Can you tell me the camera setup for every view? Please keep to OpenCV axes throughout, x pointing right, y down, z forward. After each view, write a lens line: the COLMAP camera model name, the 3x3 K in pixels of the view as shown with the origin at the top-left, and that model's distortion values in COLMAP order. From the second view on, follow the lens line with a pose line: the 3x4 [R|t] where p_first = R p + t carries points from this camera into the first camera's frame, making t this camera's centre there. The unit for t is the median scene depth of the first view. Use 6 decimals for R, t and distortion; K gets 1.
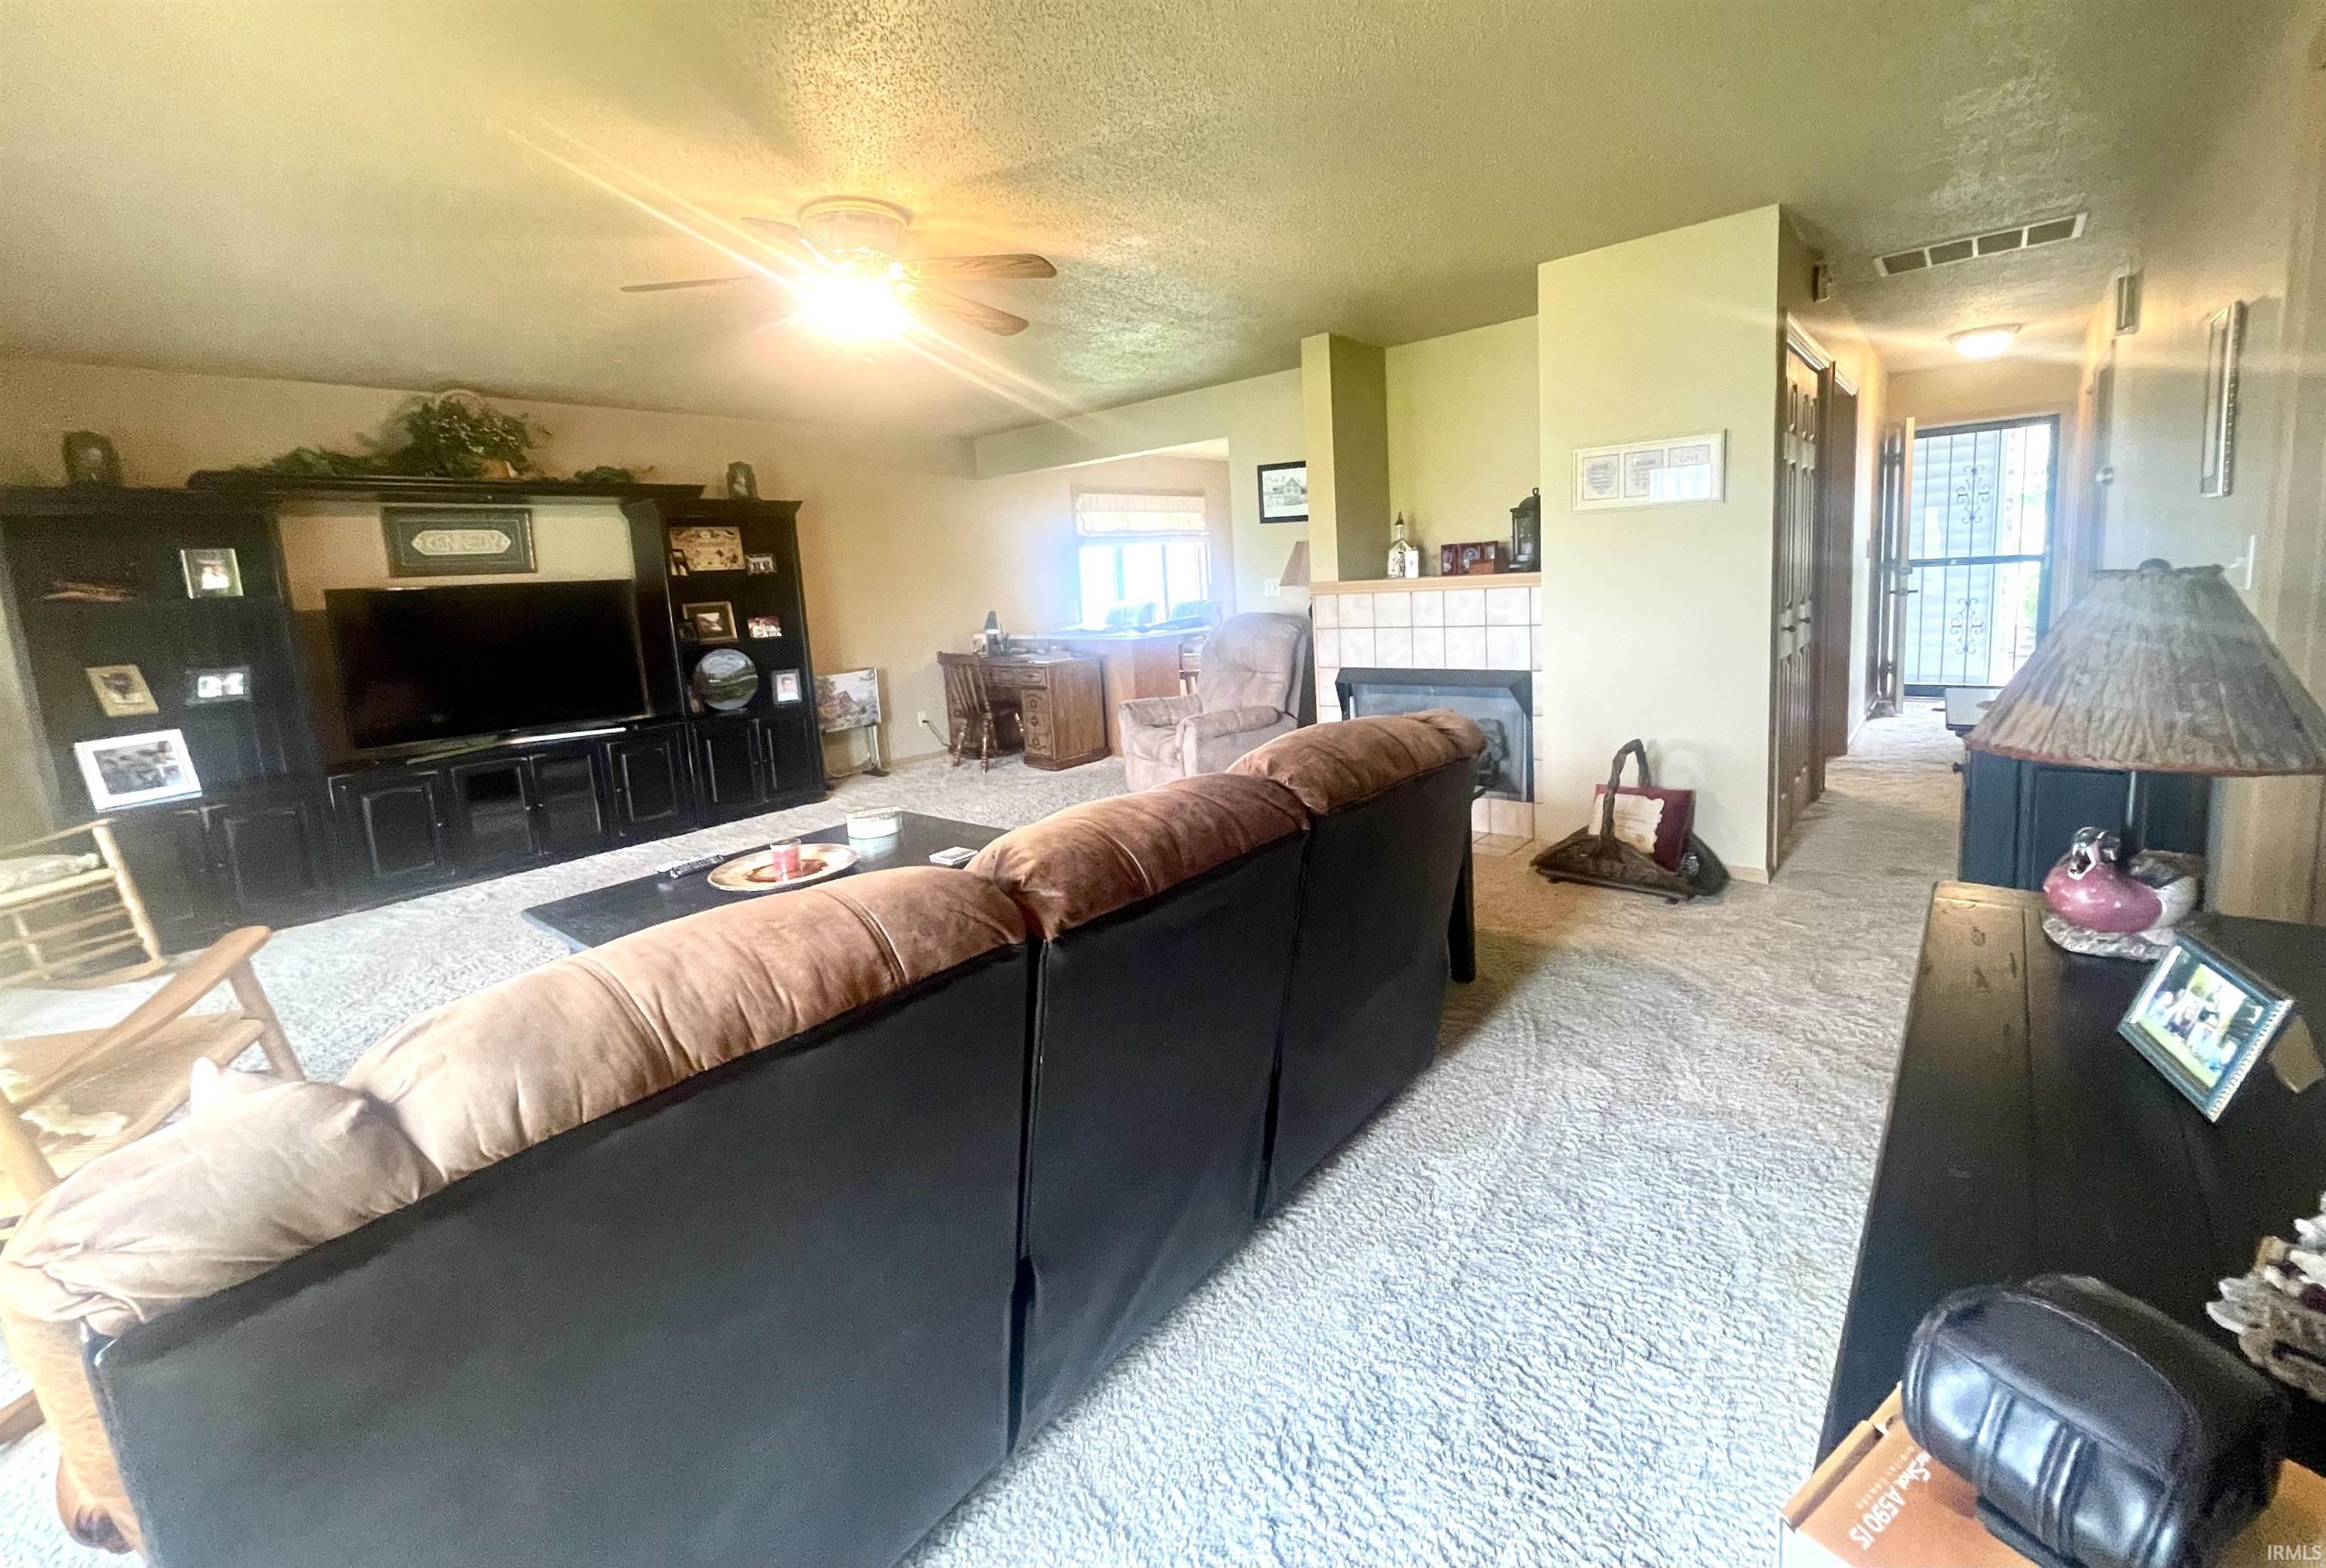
lens RADIAL K [[959.7, 0, 1161.3], [0, 959.7, 701.5], [0, 0, 1]] dist [-0.000193, 0.000005]
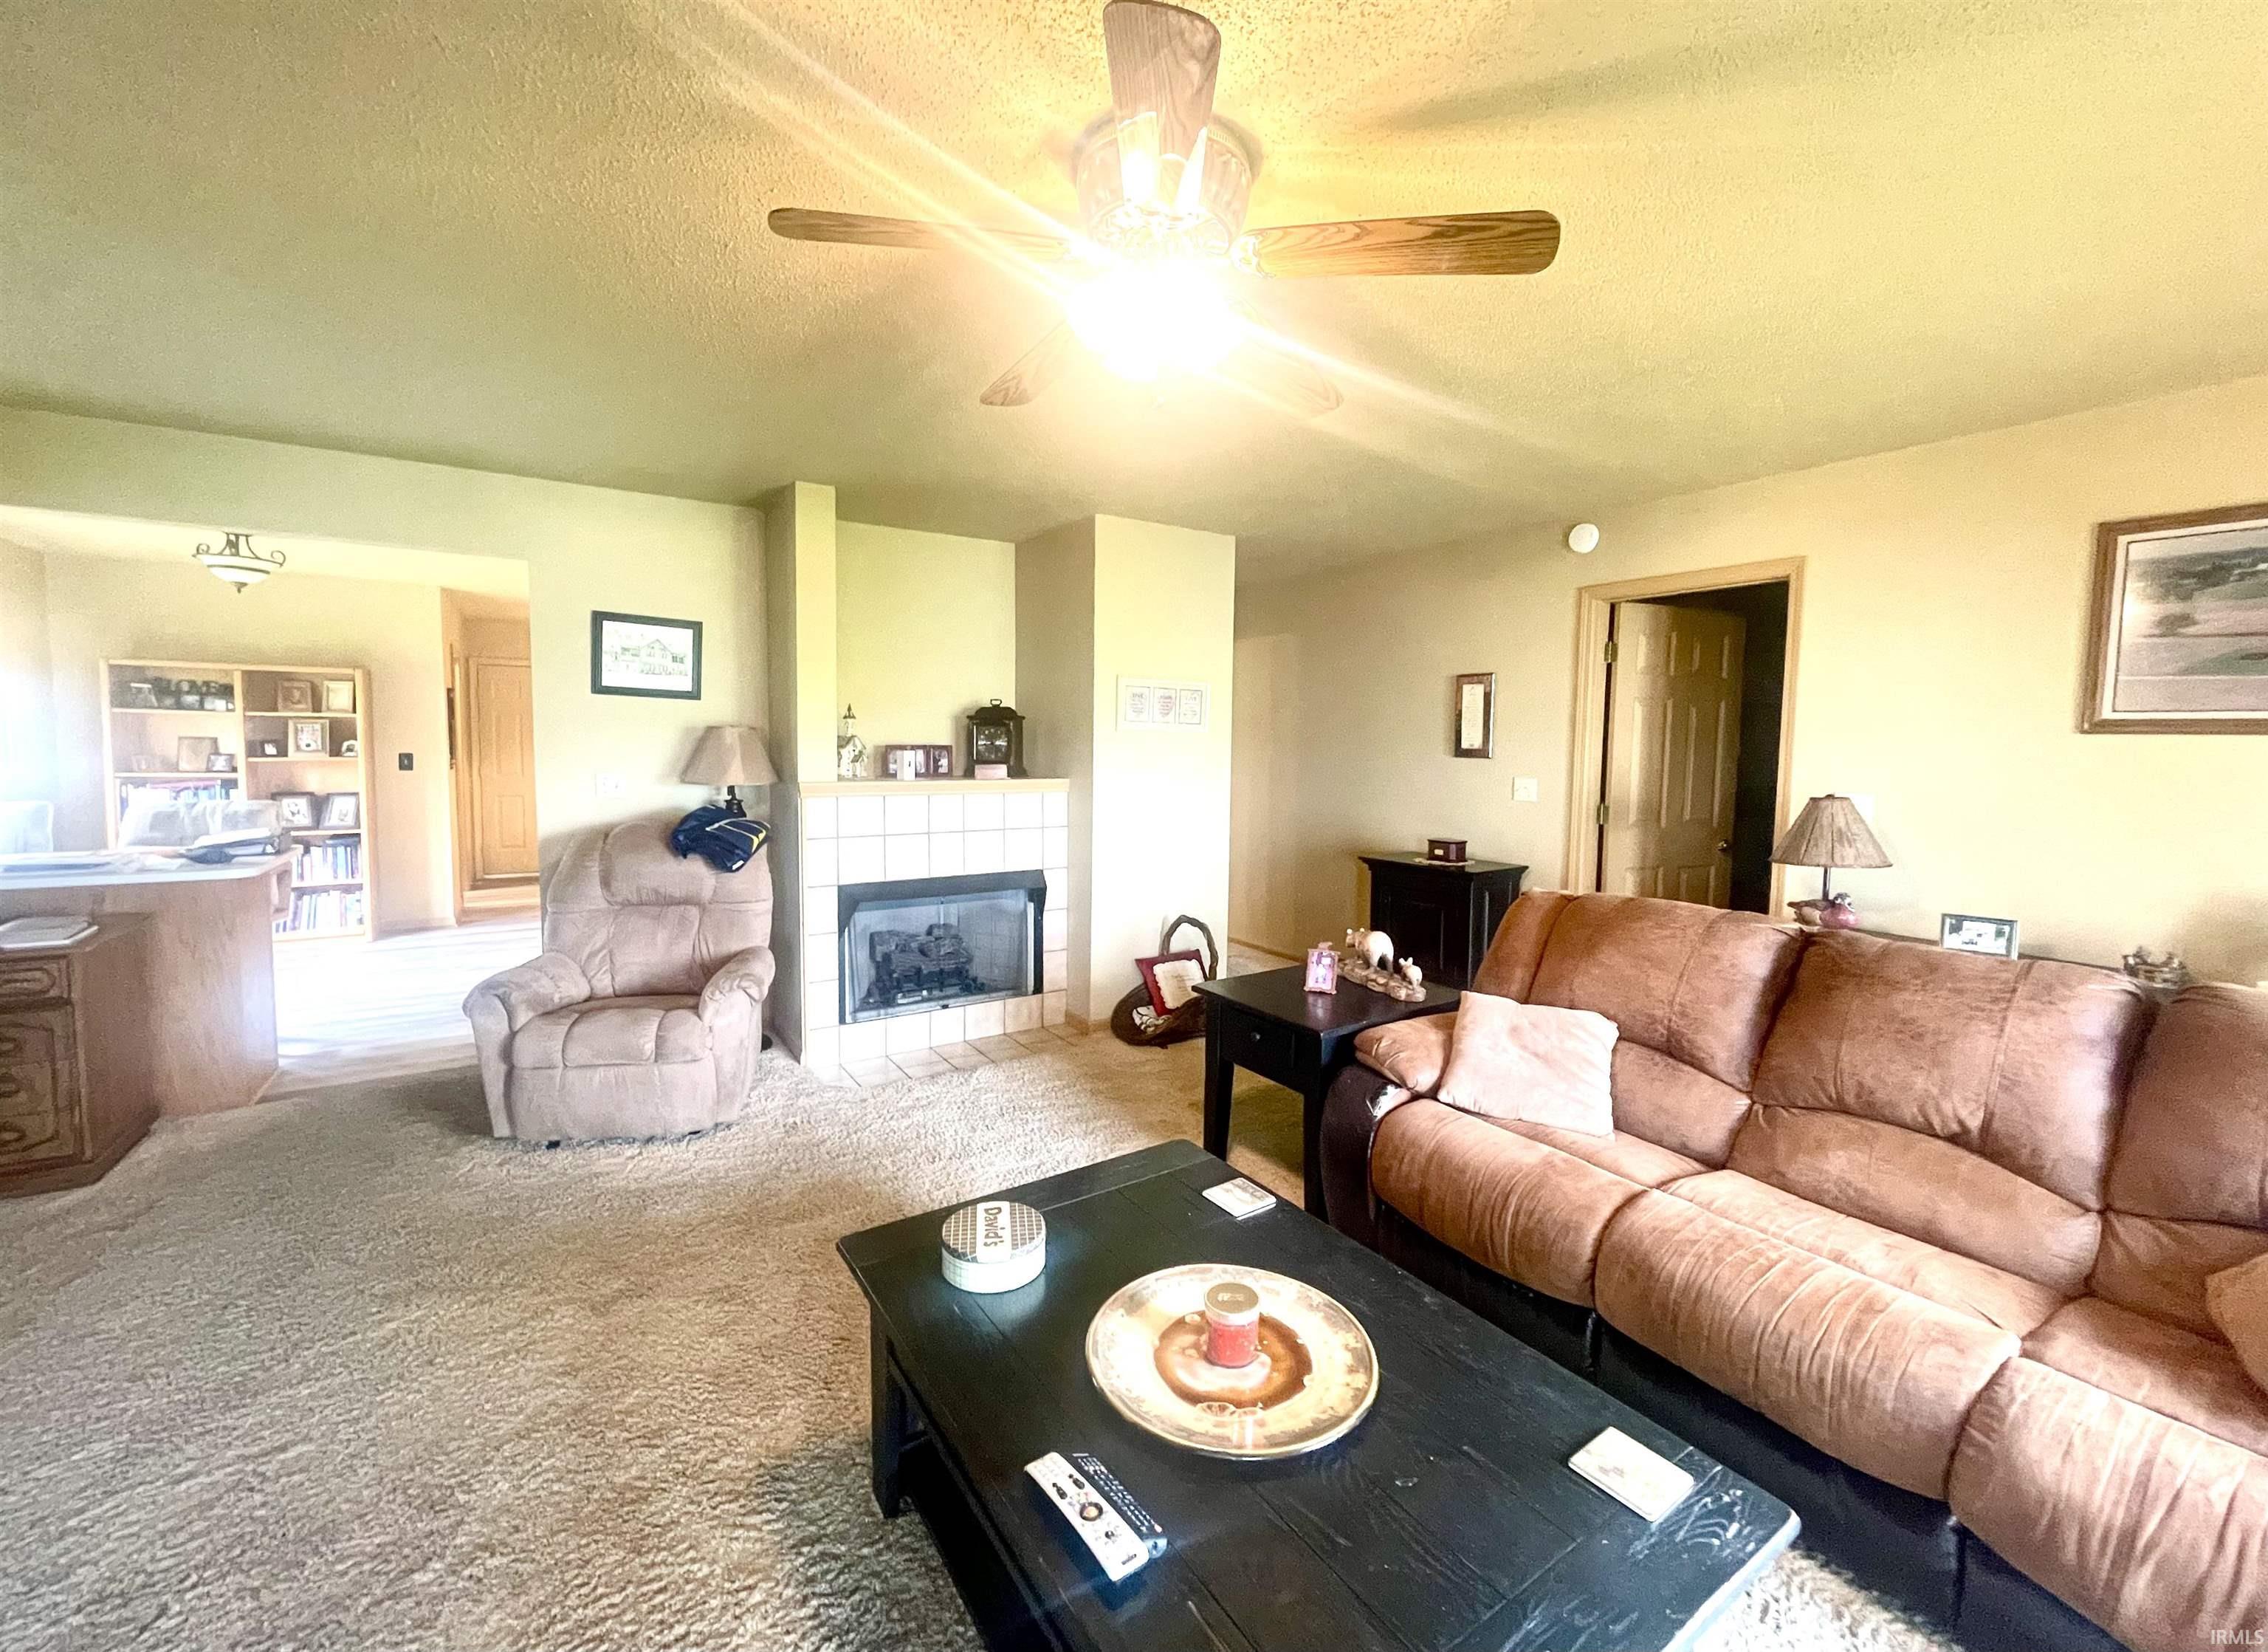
lens RADIAL K [[947.2, 0, 1134.0], [0, 947.2, 826.0], [0, 0, 1]] dist [-0.001841, -0.000181]
pose [[0.274539, -0.015396, 0.961453, -0.579959], [0.100094, 0.994898, -0.012650, -0.054135], [-0.956352, 0.099708, 0.274679, 0.574933]]
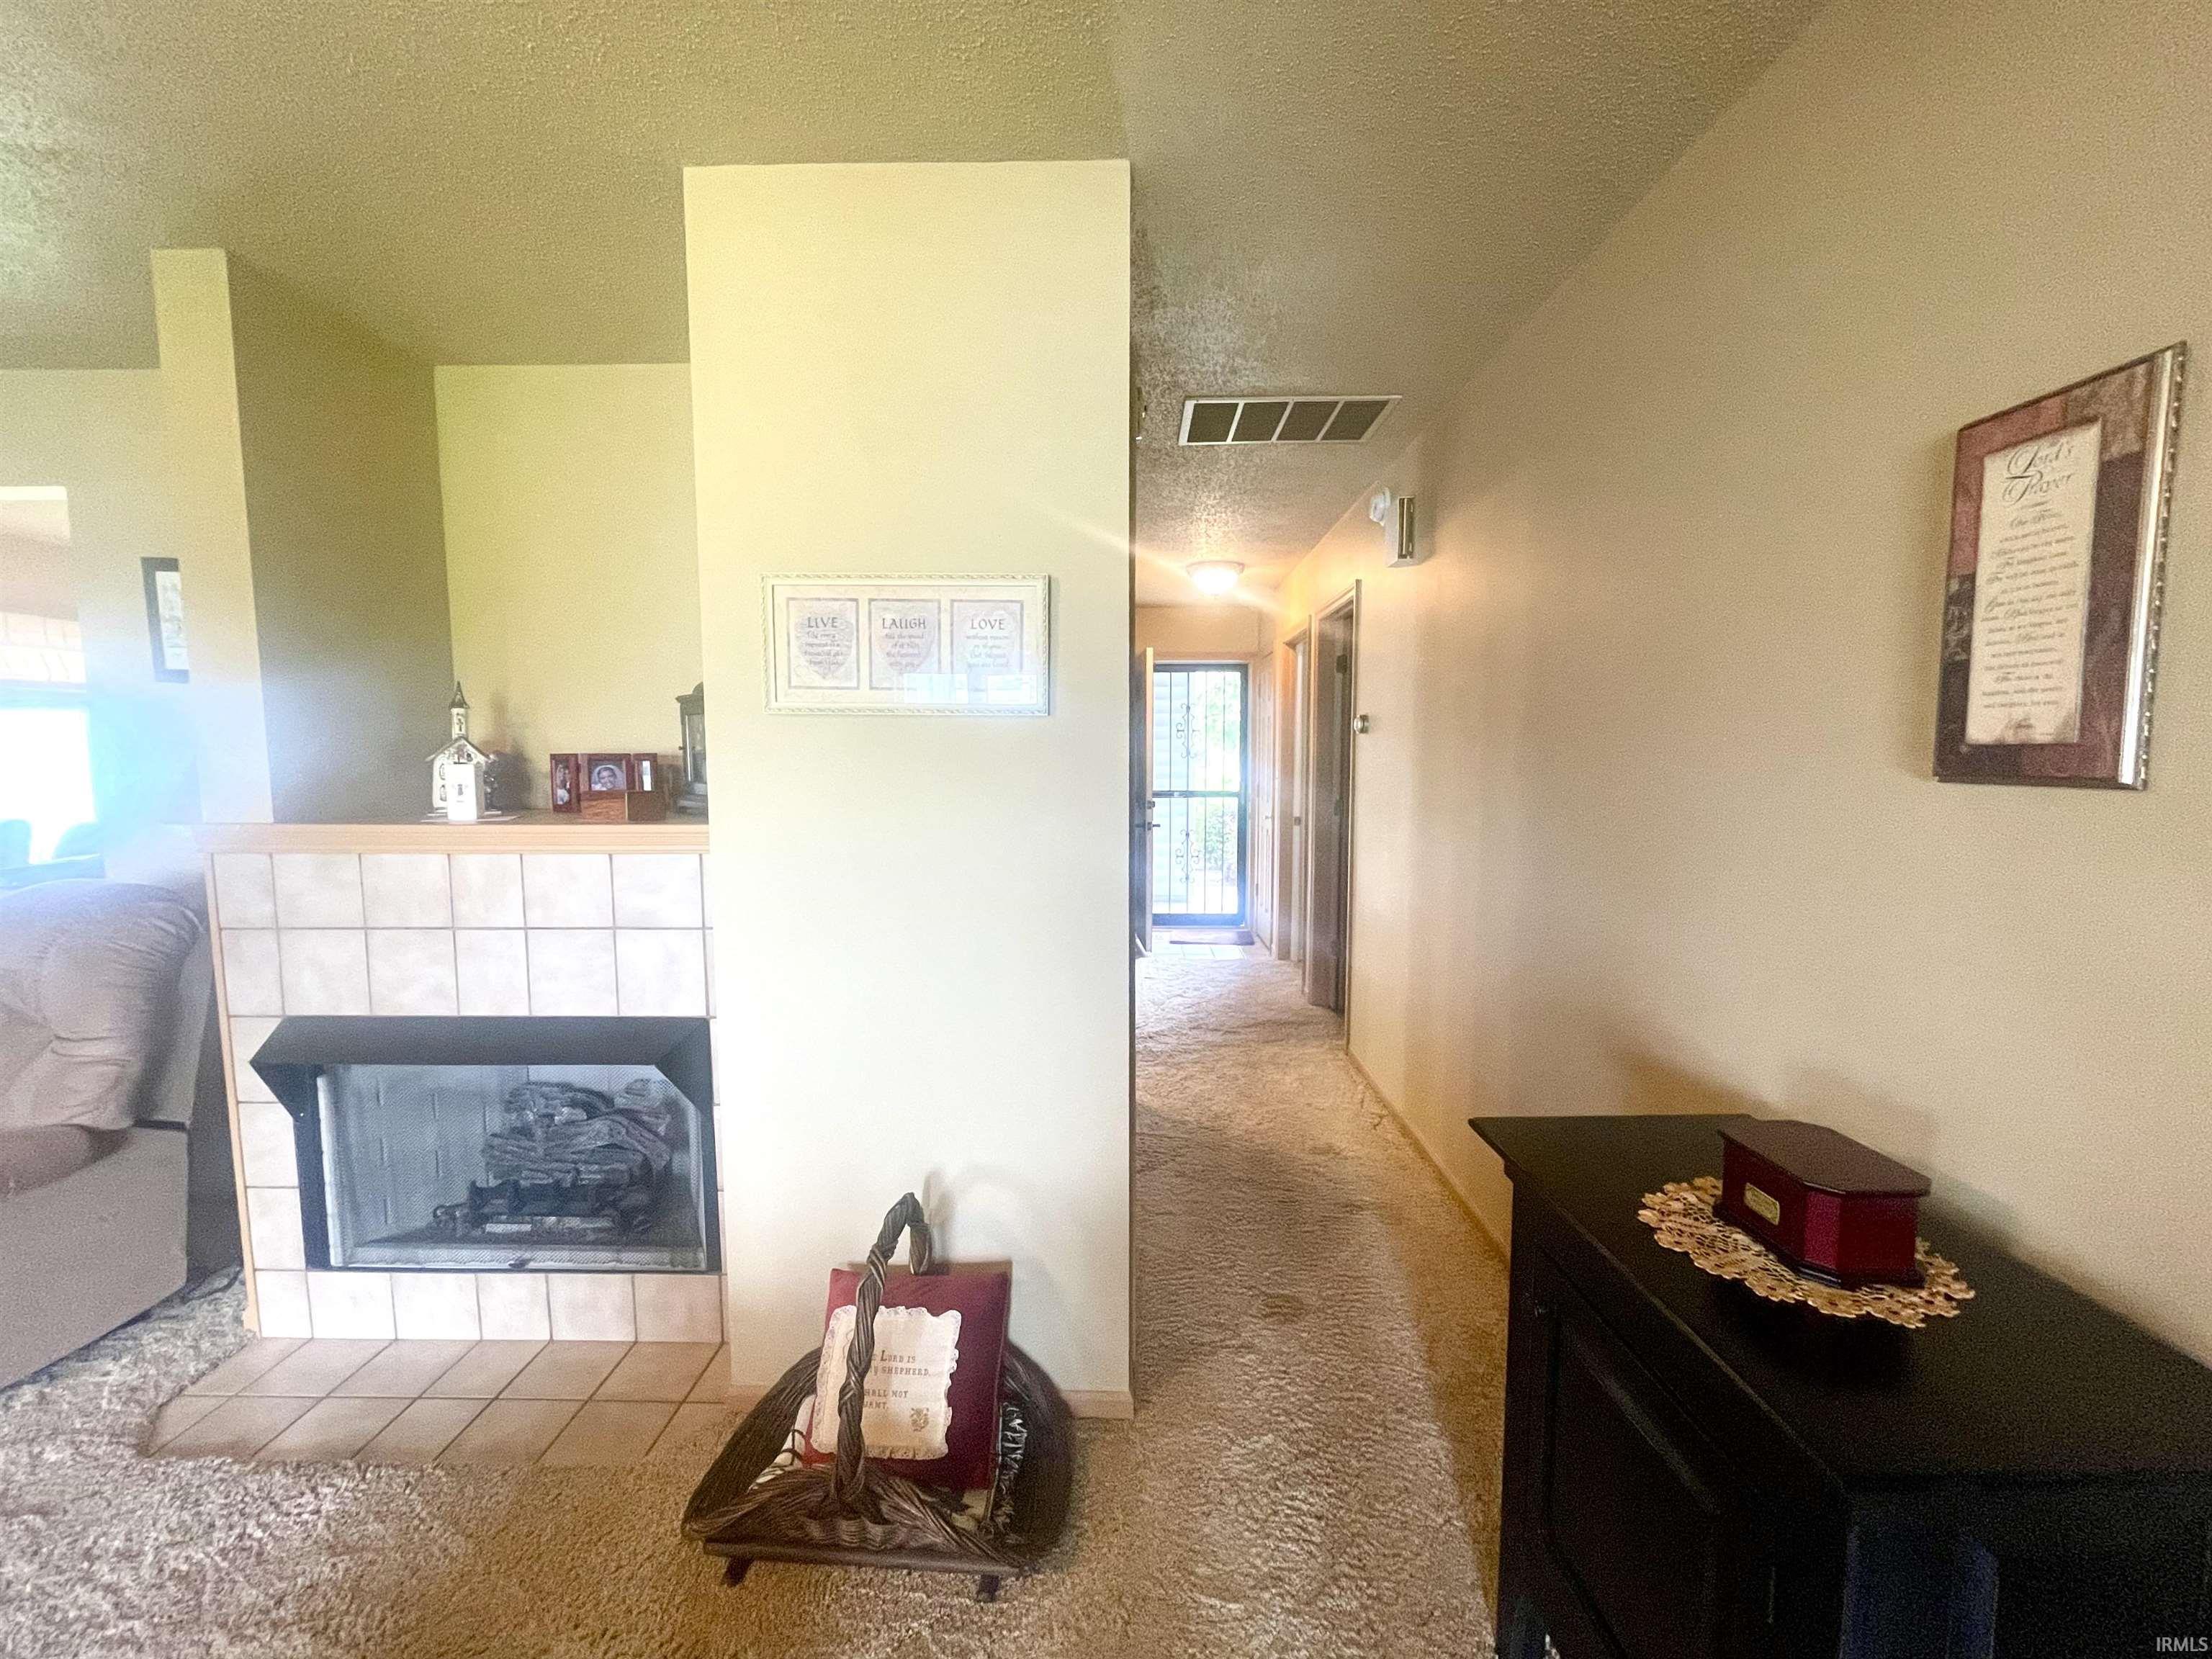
lens RADIAL K [[915.6, 0, 1106.0], [0, 915.6, 829.5], [0, 0, 1]] dist [0.001331, 0.000038]
pose [[0.773438, 0.006214, 0.633842, 0.230055], [0.037740, 0.997727, -0.055834, -0.090679], [-0.632748, 0.067105, 0.771445, 0.466735]]
